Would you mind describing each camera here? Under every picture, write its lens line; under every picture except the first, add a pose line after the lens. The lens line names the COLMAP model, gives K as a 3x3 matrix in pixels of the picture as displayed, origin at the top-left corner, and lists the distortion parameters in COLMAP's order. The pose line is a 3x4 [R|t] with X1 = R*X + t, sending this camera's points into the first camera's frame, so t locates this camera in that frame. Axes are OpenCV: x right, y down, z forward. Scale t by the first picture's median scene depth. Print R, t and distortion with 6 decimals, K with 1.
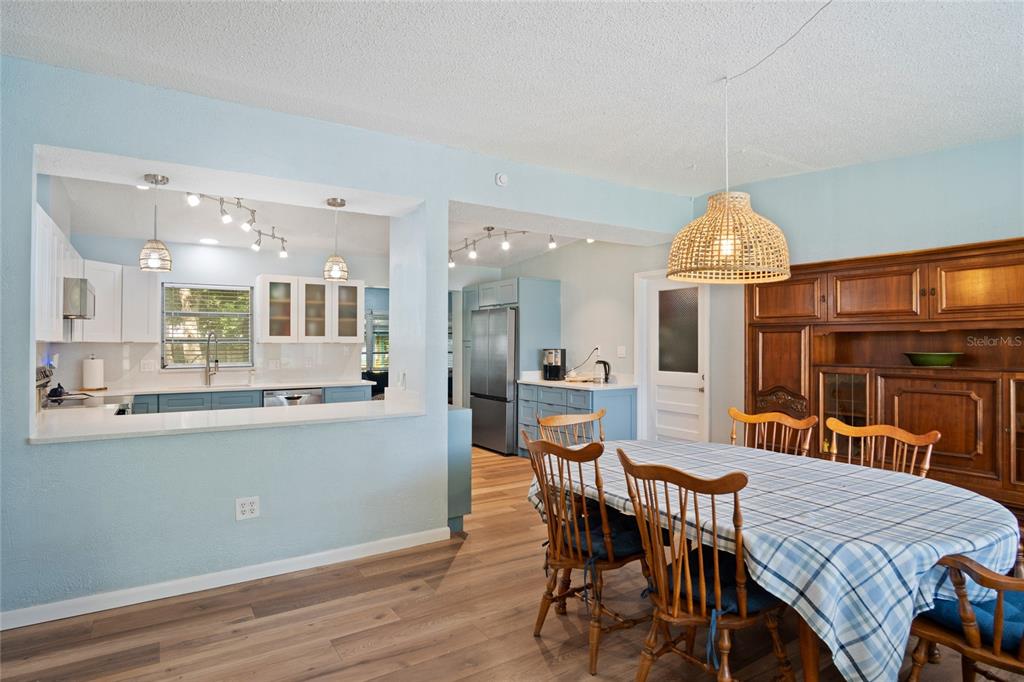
lens RADIAL K [[554.5, 0, 509.5], [0, 554.5, 342.8], [0, 0, 1]] dist [-0.025925, 0.002743]
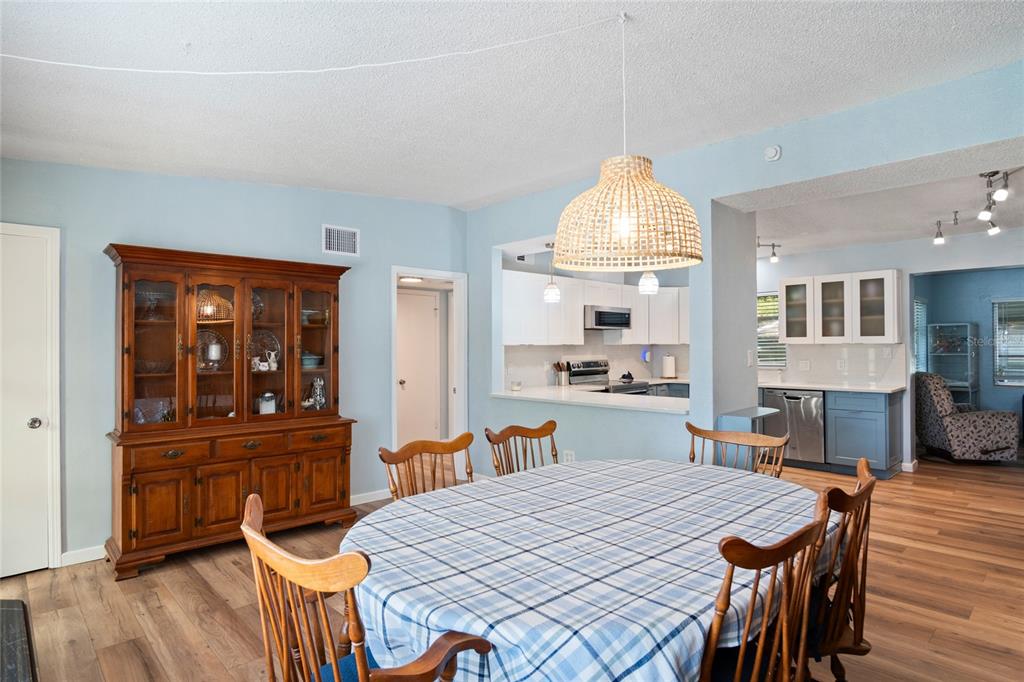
lens RADIAL K [[554.5, 0, 511.9], [0, 554.5, 336.1], [0, 0, 1]] dist [-0.025925, 0.002743]
pose [[0.186847, -0.016465, -0.982251, 0.493018], [0.006661, 0.999858, -0.015493, -0.001869], [0.982367, -0.003648, 0.186930, 0.295575]]
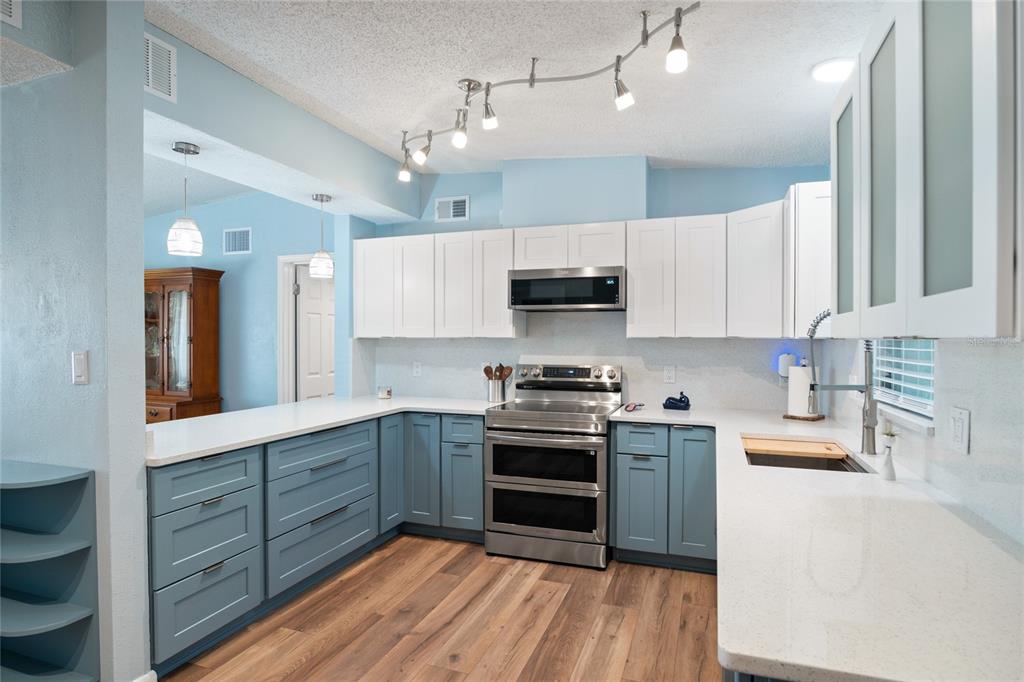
lens RADIAL K [[554.5, 0, 511.1], [0, 554.5, 341.8], [0, 0, 1]] dist [-0.025925, 0.002743]
pose [[-0.797049, 0.004622, -0.603896, -0.131560], [0.001472, 0.999983, 0.005711, 0.000095], [0.603912, 0.003663, -0.797042, 1.123237]]
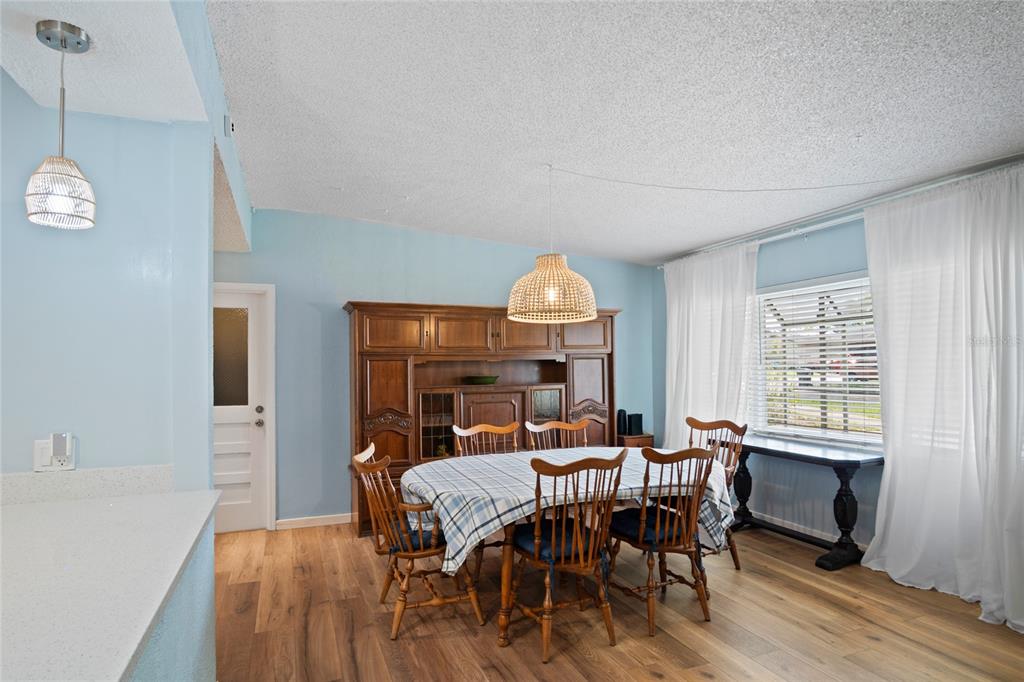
lens RADIAL K [[554.5, 0, 512.0], [0, 554.5, 366.3], [0, 0, 1]] dist [-0.025925, 0.002743]
pose [[0.194756, 0.002888, 0.980847, -0.389405], [0.009334, 0.999945, -0.004797, 0.000357], [-0.980807, 0.010090, 0.194718, 0.358449]]
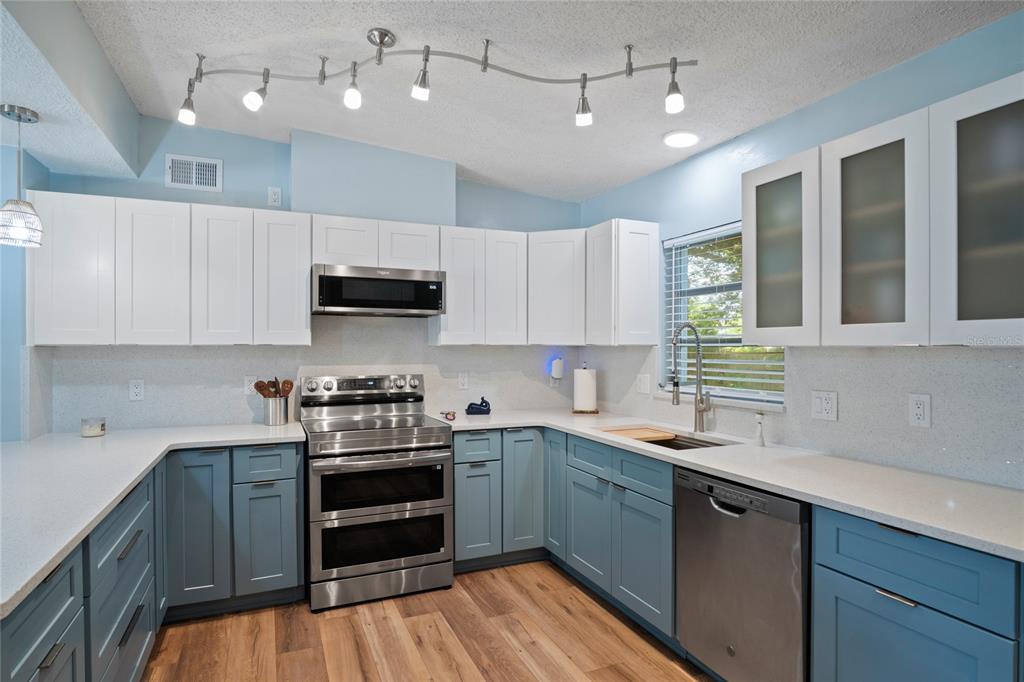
lens RADIAL K [[554.5, 0, 513.2], [0, 554.5, 347.3], [0, 0, 1]] dist [-0.025925, 0.002743]
pose [[-0.160526, 0.004016, -0.987024, -0.030462], [0.002025, 0.999991, 0.003739, -0.000530], [0.987030, -0.001399, -0.160532, 0.896322]]
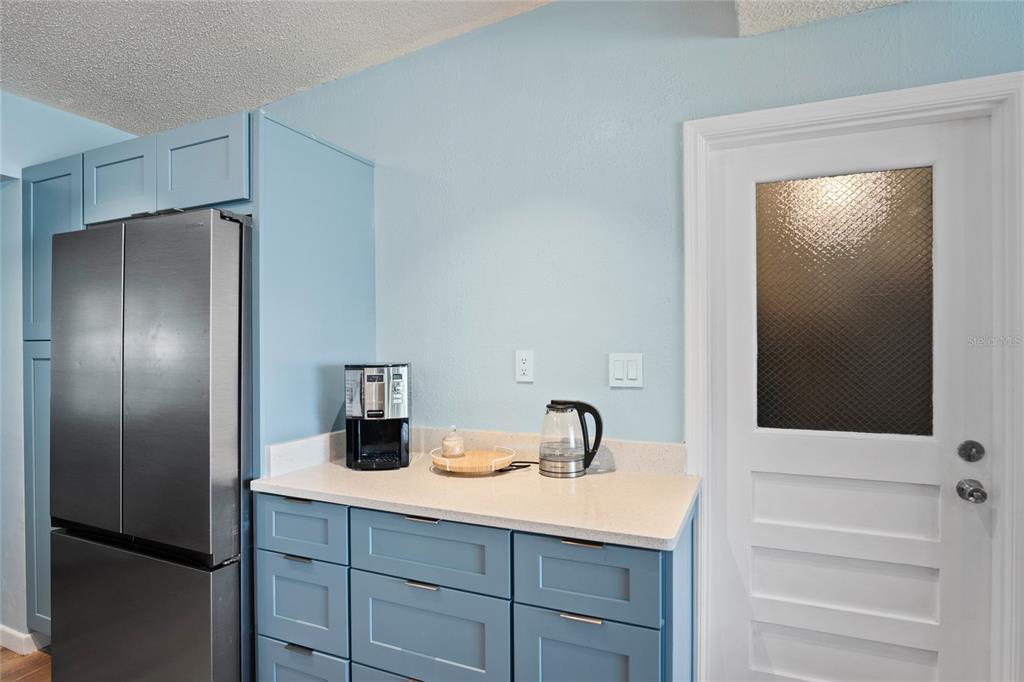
lens RADIAL K [[554.5, 0, 513.0], [0, 554.5, 343.3], [0, 0, 1]] dist [-0.025925, 0.002743]
pose [[0.833052, -0.003165, 0.553185, -0.030970], [0.005273, 0.999984, -0.002219, 0.000751], [-0.553169, 0.004765, 0.833056, 0.759268]]
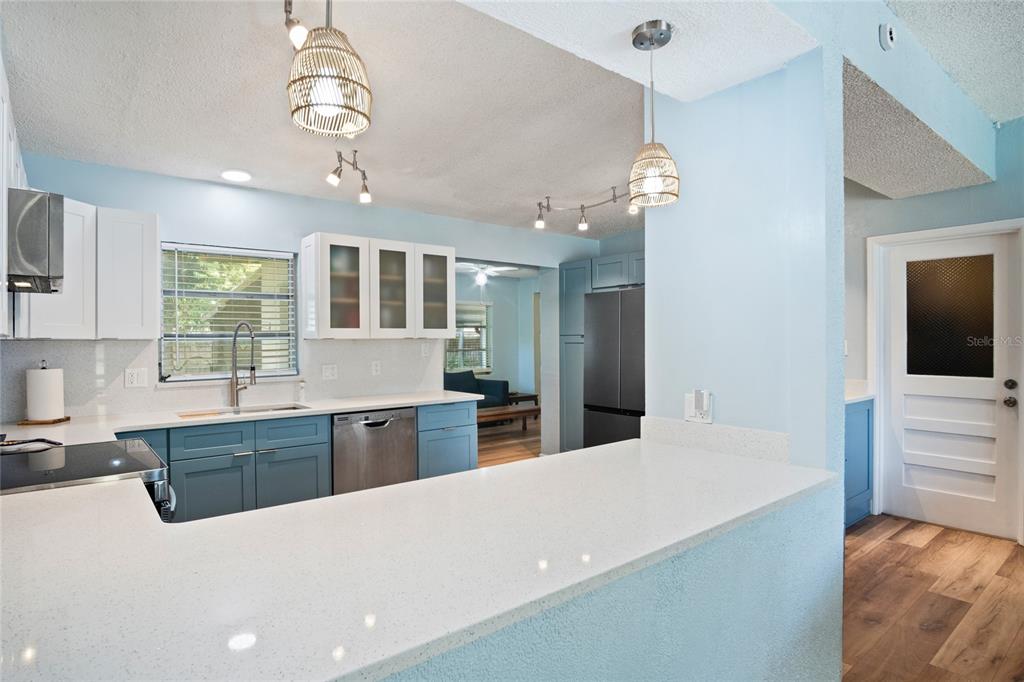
lens RADIAL K [[554.5, 0, 508.8], [0, 554.5, 343.8], [0, 0, 1]] dist [-0.025925, 0.002743]
pose [[0.994315, -0.007613, 0.106206, -0.297020], [0.006614, 0.999931, 0.009758, 0.001232], [-0.106273, -0.009000, 0.994296, 0.334486]]
